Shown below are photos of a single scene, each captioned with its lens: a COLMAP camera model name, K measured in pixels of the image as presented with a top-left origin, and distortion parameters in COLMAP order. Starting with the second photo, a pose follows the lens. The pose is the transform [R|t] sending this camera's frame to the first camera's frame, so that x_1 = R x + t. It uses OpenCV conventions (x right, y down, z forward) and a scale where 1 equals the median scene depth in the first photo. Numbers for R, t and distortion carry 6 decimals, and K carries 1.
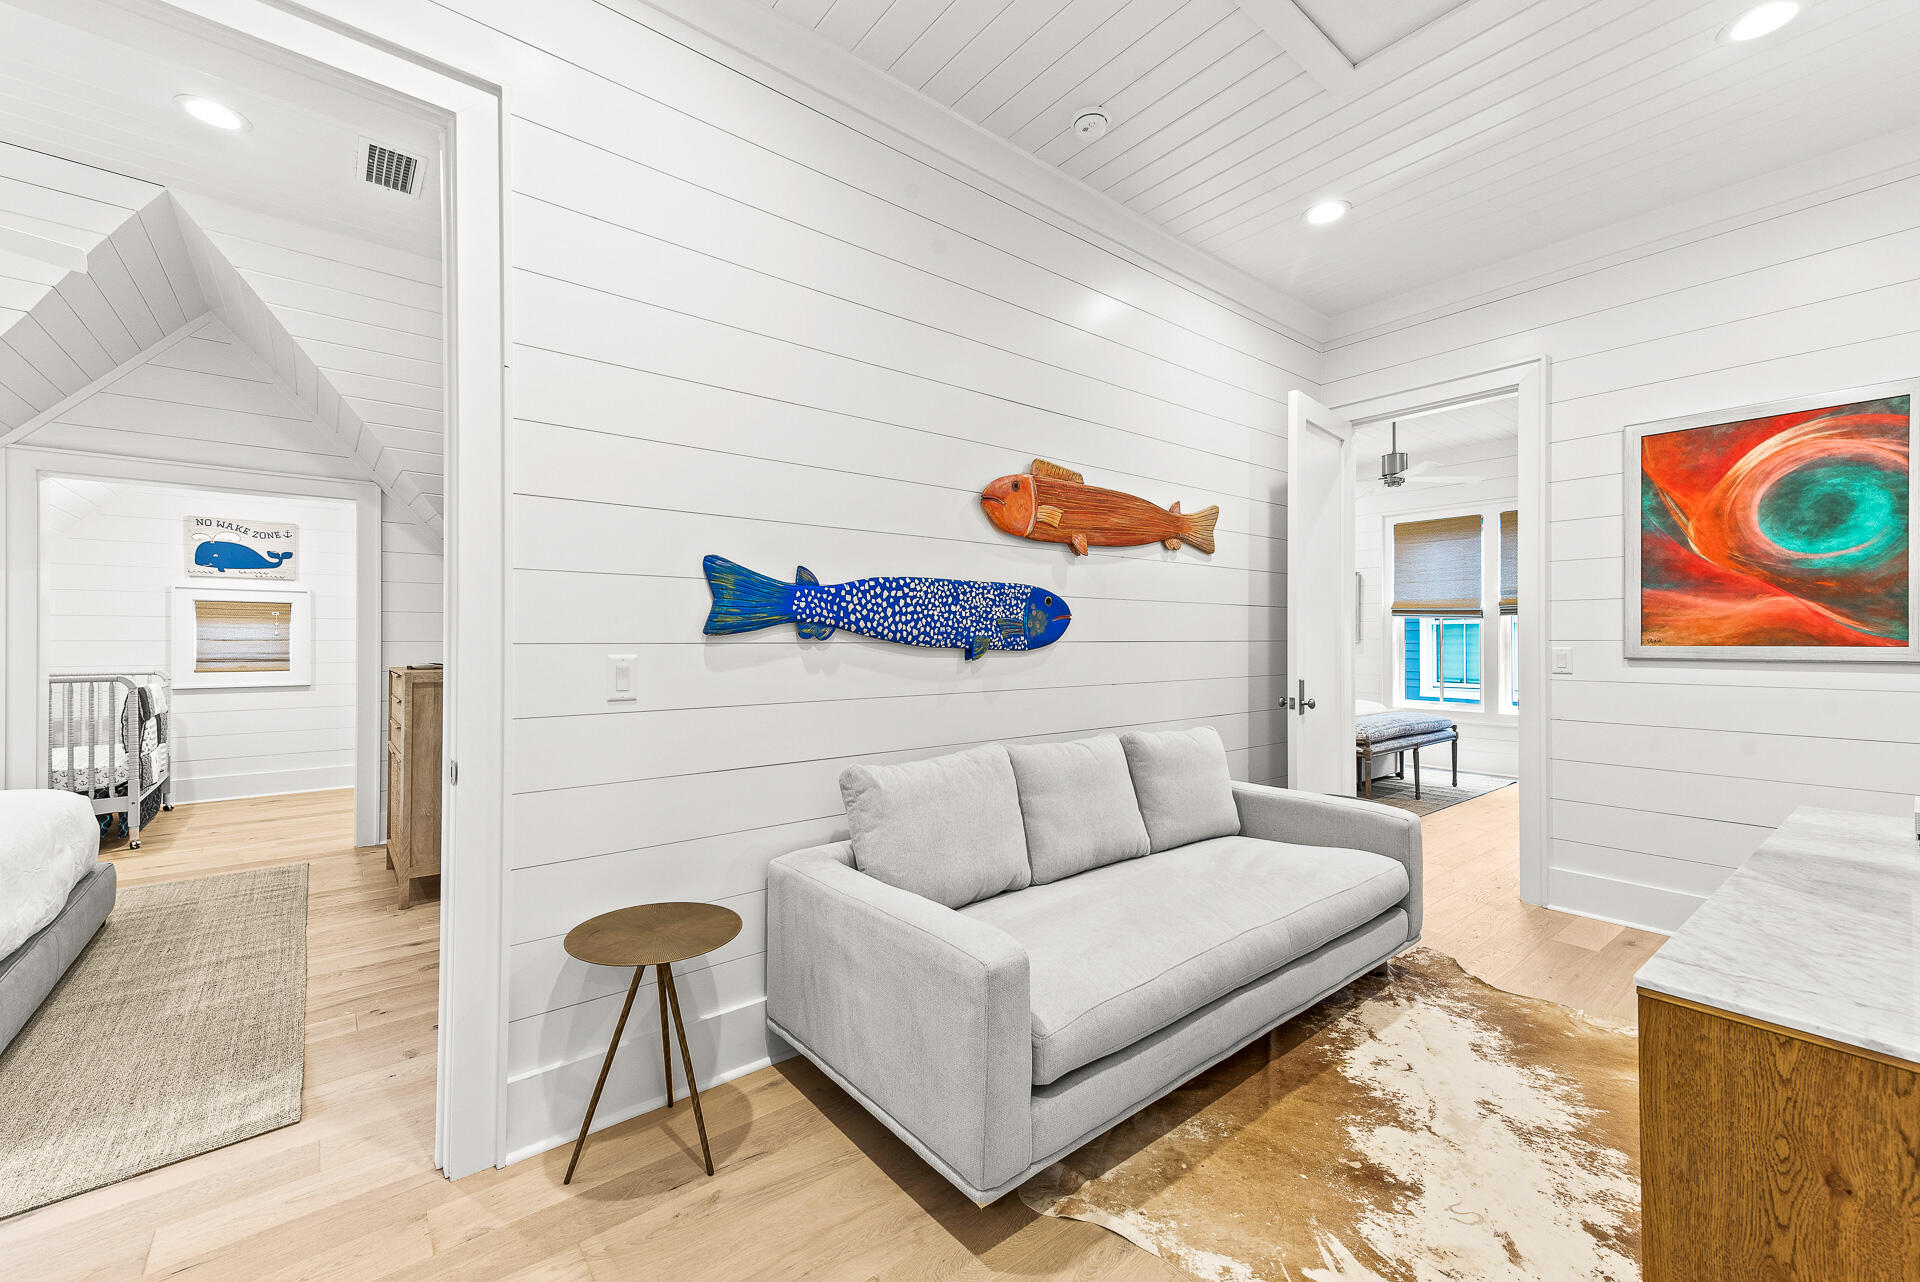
lens RADIAL K [[764.1, 0, 951.9], [0, 764.1, 644.1], [0, 0, 1]] dist [0.021056, -0.000384]
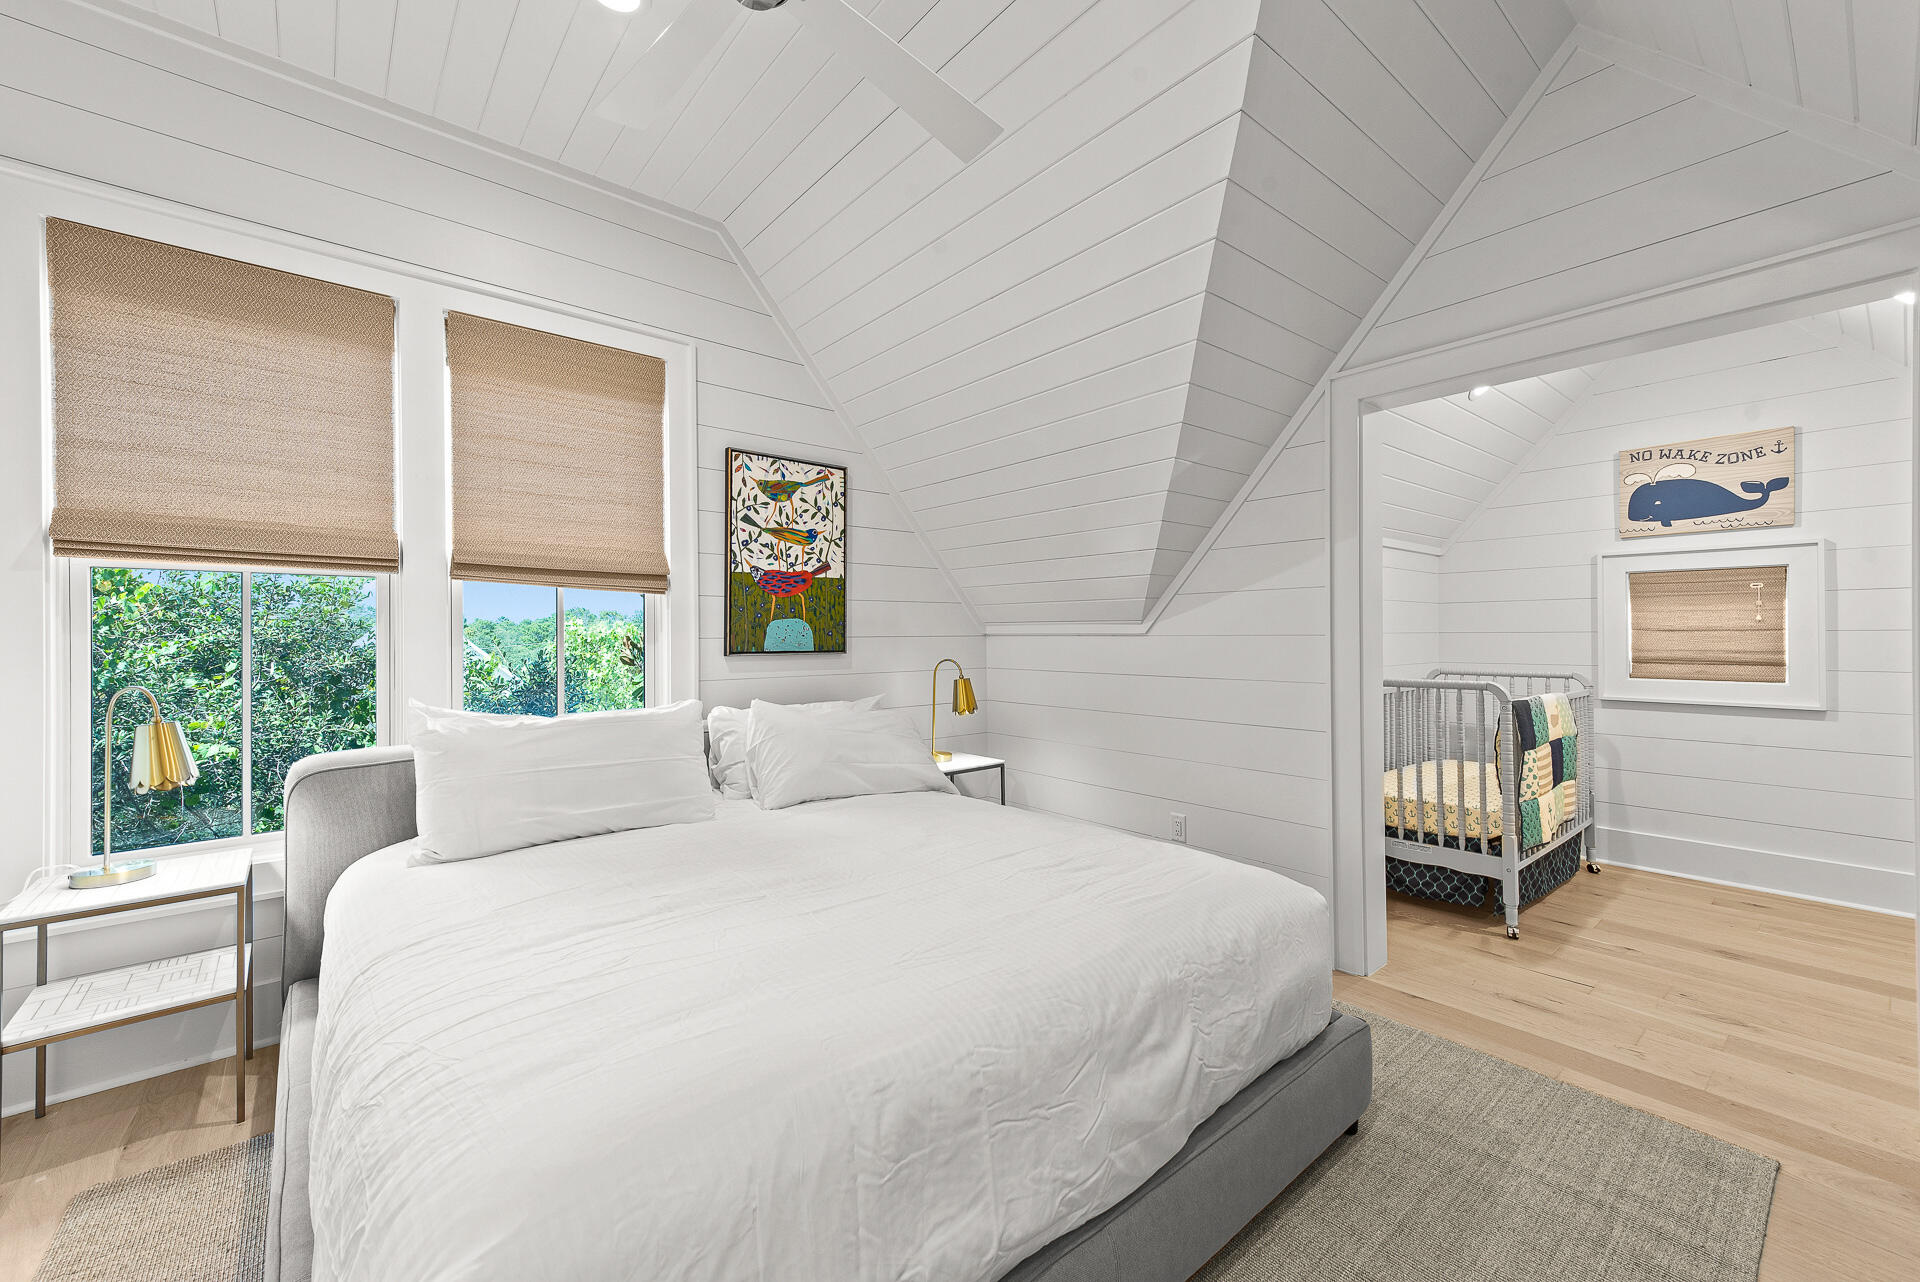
lens RADIAL K [[764.1, 0, 952.4], [0, 764.1, 627.6], [0, 0, 1]] dist [0.021056, -0.000384]
pose [[0.008054, -0.007501, -0.999939, -0.292741], [-0.000325, 0.999972, -0.007504, -0.002427], [0.999968, 0.000385, 0.008052, 0.398851]]
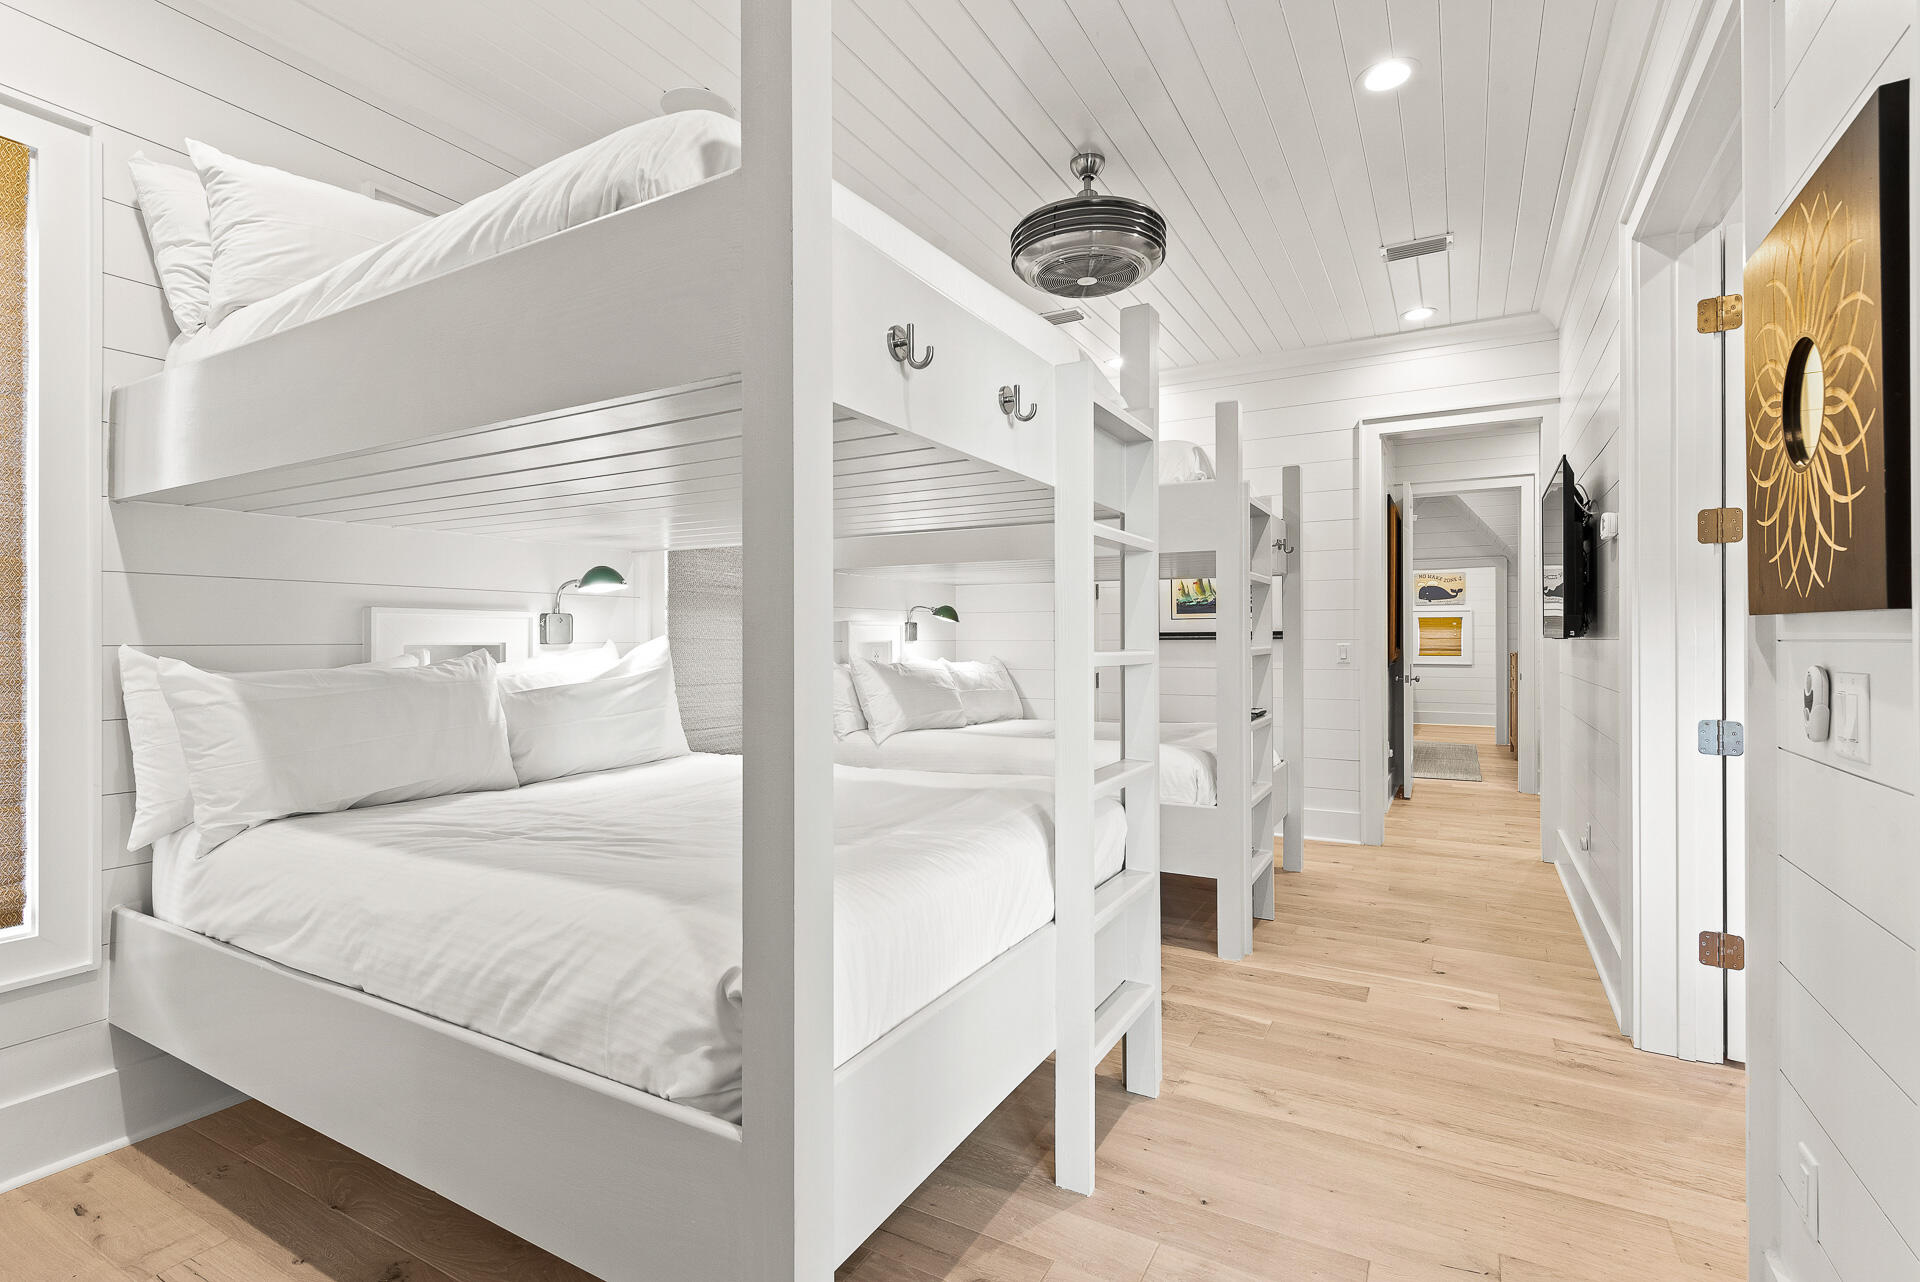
lens RADIAL K [[911.7, 0, 951.7], [0, 911.7, 633.0], [0, 0, 1]] dist [-0.001355, -0.000197]
pose [[0.361664, -0.005304, -0.932294, 0.685601], [-0.007064, 0.999940, -0.008430, 0.007204], [0.932282, 0.009635, 0.361604, -0.862442]]
